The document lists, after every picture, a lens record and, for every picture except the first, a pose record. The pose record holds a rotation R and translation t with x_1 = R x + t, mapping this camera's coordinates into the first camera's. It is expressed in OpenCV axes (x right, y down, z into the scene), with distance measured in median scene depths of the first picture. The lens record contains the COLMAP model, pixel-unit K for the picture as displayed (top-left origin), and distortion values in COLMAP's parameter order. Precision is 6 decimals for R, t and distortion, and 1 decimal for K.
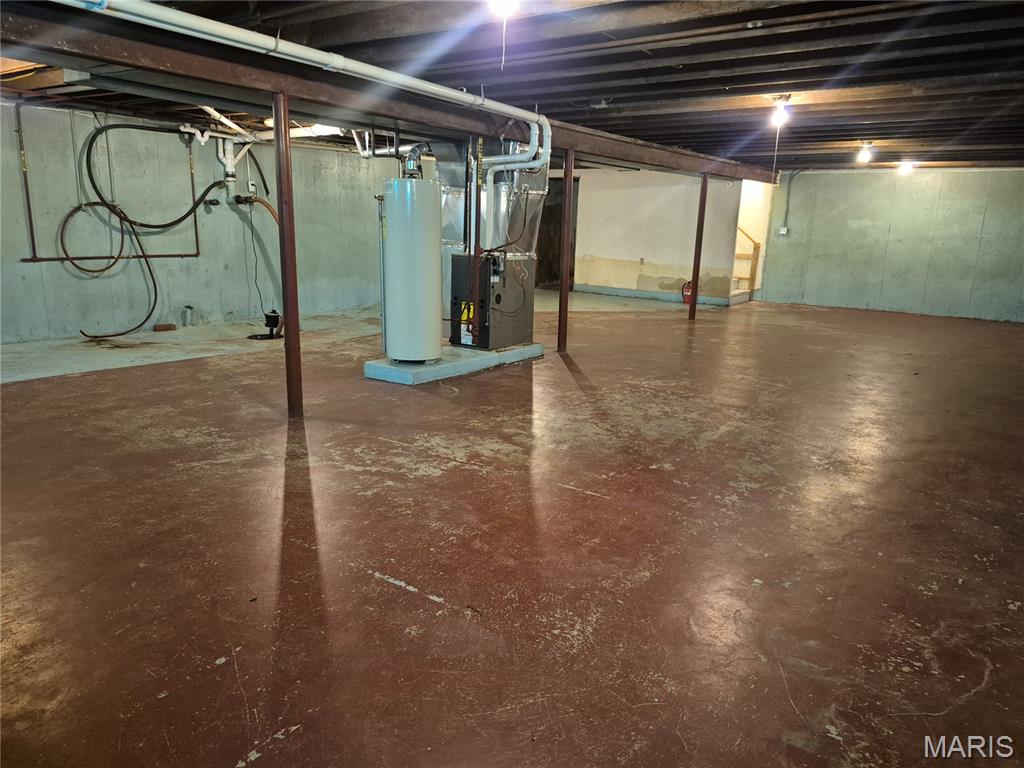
lens RADIAL K [[692.7, 0, 510.7], [0, 692.7, 378.6], [0, 0, 1]] dist [0.035270, -0.027621]
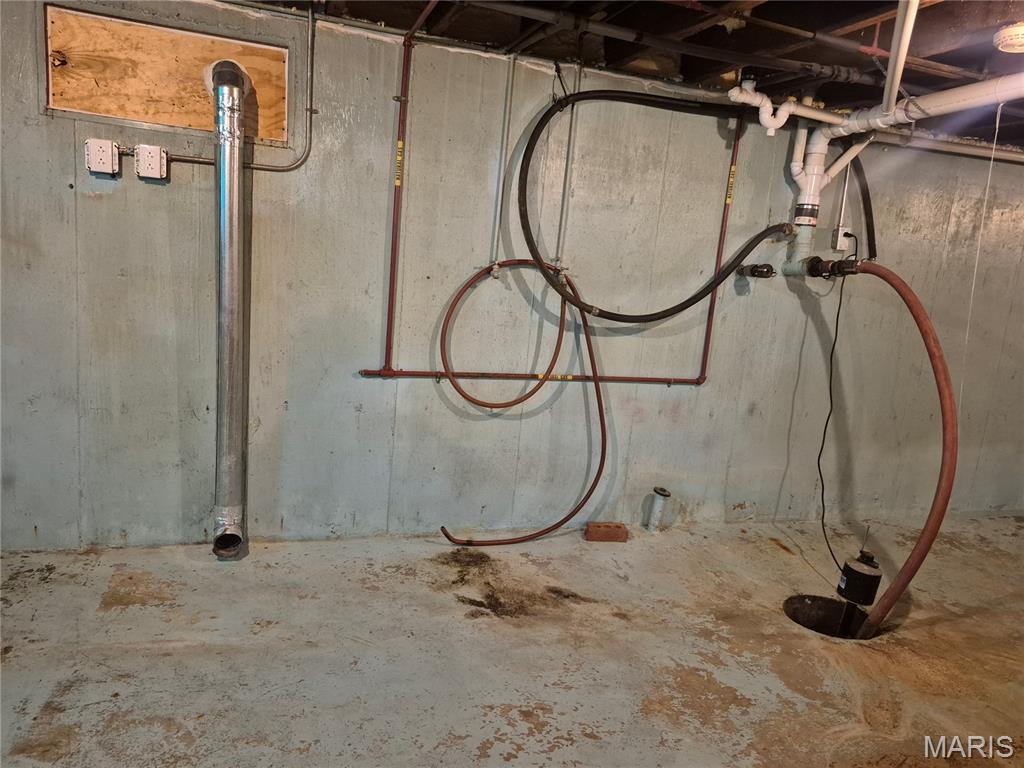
lens RADIAL K [[692.7, 0, 511.8], [0, 692.7, 384.7], [0, 0, 1]] dist [0.035270, -0.027621]
pose [[0.807100, 0.146749, -0.571887, -0.311710], [-0.193921, 0.980770, -0.022009, -0.152751], [0.557660, 0.128664, 0.820037, 0.603517]]
